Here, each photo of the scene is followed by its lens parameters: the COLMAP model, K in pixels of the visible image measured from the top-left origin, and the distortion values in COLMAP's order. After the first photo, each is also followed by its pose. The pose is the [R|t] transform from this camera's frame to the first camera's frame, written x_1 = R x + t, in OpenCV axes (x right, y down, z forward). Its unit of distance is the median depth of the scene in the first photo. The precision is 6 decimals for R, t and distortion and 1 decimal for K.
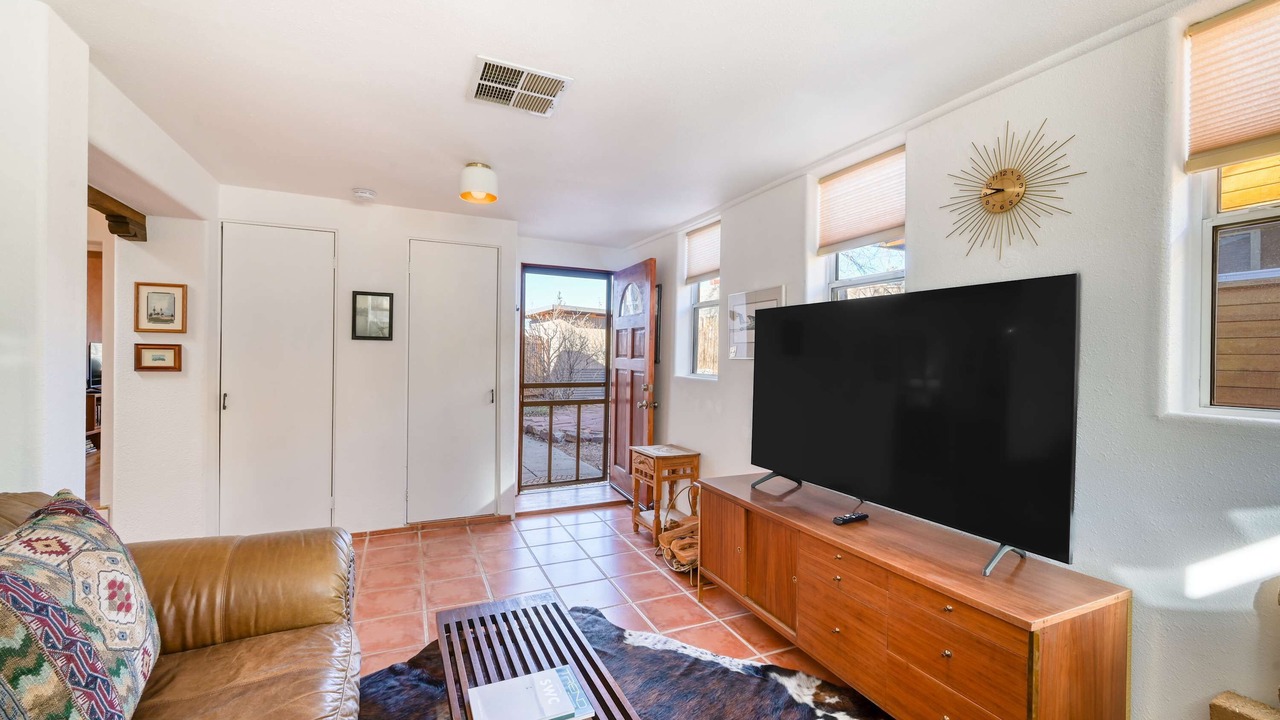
lens RADIAL K [[520.1, 0, 638.1], [0, 520.1, 355.1], [0, 0, 1]] dist [-0.002060, -0.000113]
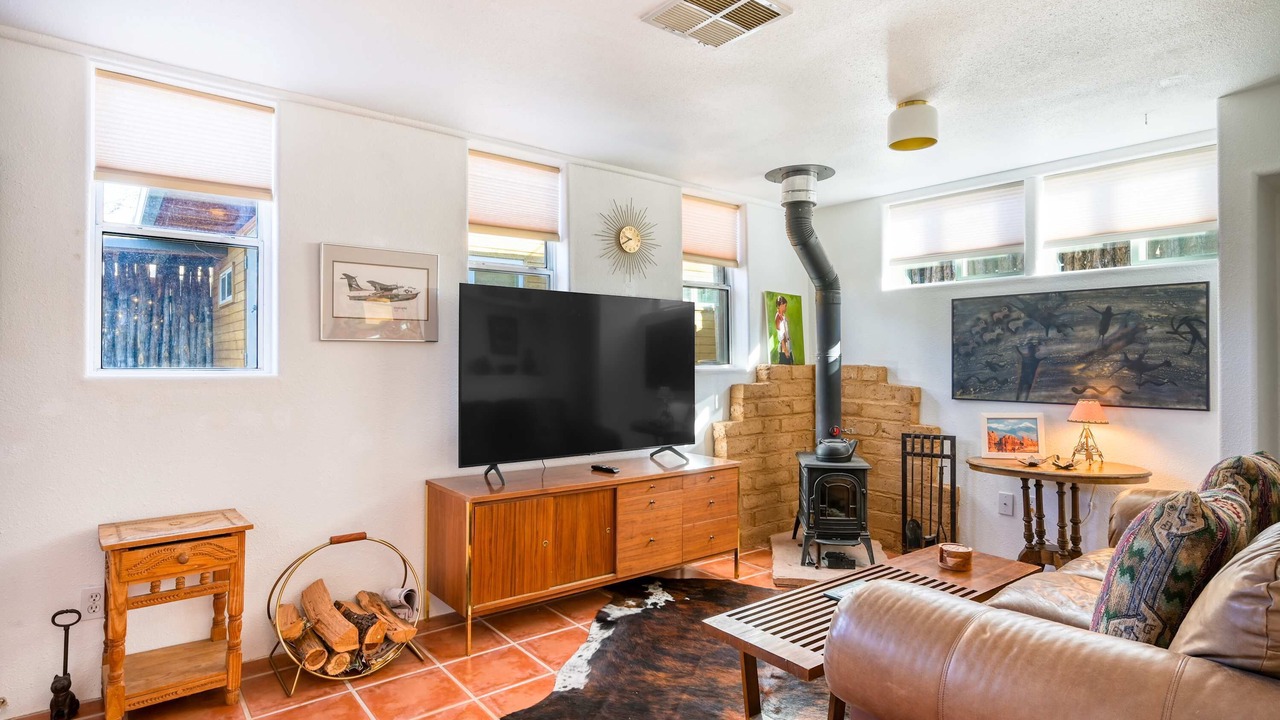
lens RADIAL K [[652.5, 0, 633.9], [0, 652.5, 359.9], [0, 0, 1]] dist [-0.001472, 0.000149]
pose [[-0.234642, -0.008975, 0.972040, -1.064863], [-0.004303, 0.999957, 0.008194, 0.036990], [-0.972072, -0.002260, -0.234671, 1.212268]]
